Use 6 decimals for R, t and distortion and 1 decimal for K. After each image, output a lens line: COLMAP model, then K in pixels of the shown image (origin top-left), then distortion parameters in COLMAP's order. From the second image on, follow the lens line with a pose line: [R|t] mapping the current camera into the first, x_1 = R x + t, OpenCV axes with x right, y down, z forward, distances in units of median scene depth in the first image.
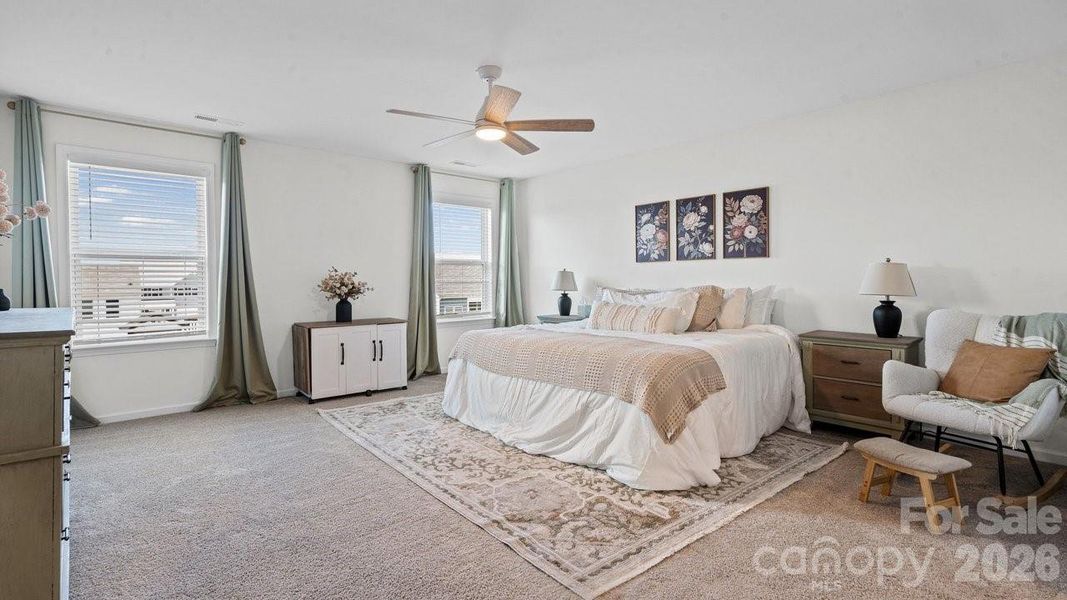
lens RADIAL K [[491.4, 0, 533.5], [0, 491.4, 300.0], [0, 0, 1]] dist [-0.000617, -0.000055]
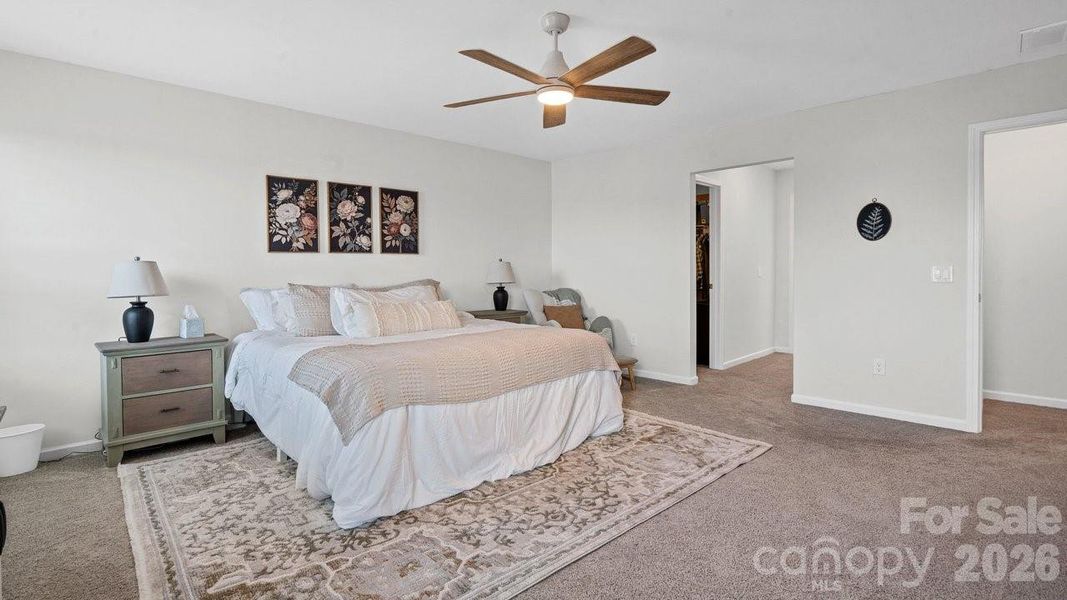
lens RADIAL K [[502.1, 0, 532.8], [0, 502.1, 275.8], [0, 0, 1]] dist [0.000383, -0.000568]
pose [[-0.039099, -0.001916, 0.999233, -0.650476], [0.056599, 0.998388, 0.004129, -0.024869], [-0.997631, 0.056717, -0.038928, 0.738776]]
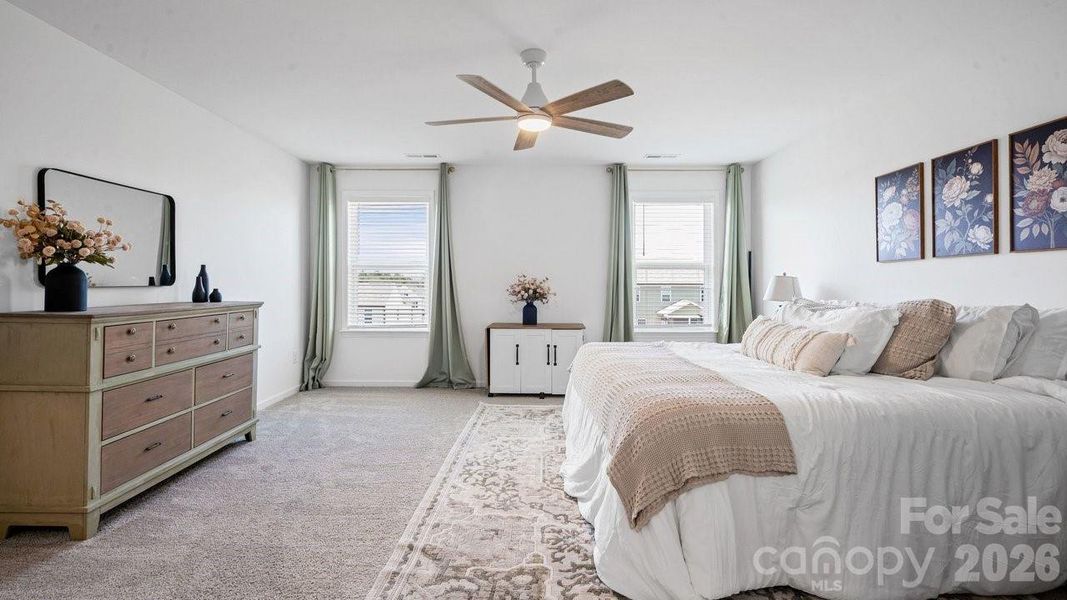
lens RADIAL K [[497.6, 0, 532.2], [0, 497.6, 290.7], [0, 0, 1]] dist [0.005329, 0.000055]
pose [[0.745065, 0.016061, -0.666799, 0.362966], [-0.036041, 0.999219, -0.016204, -0.012091], [0.666018, 0.036105, 0.745062, 0.222191]]
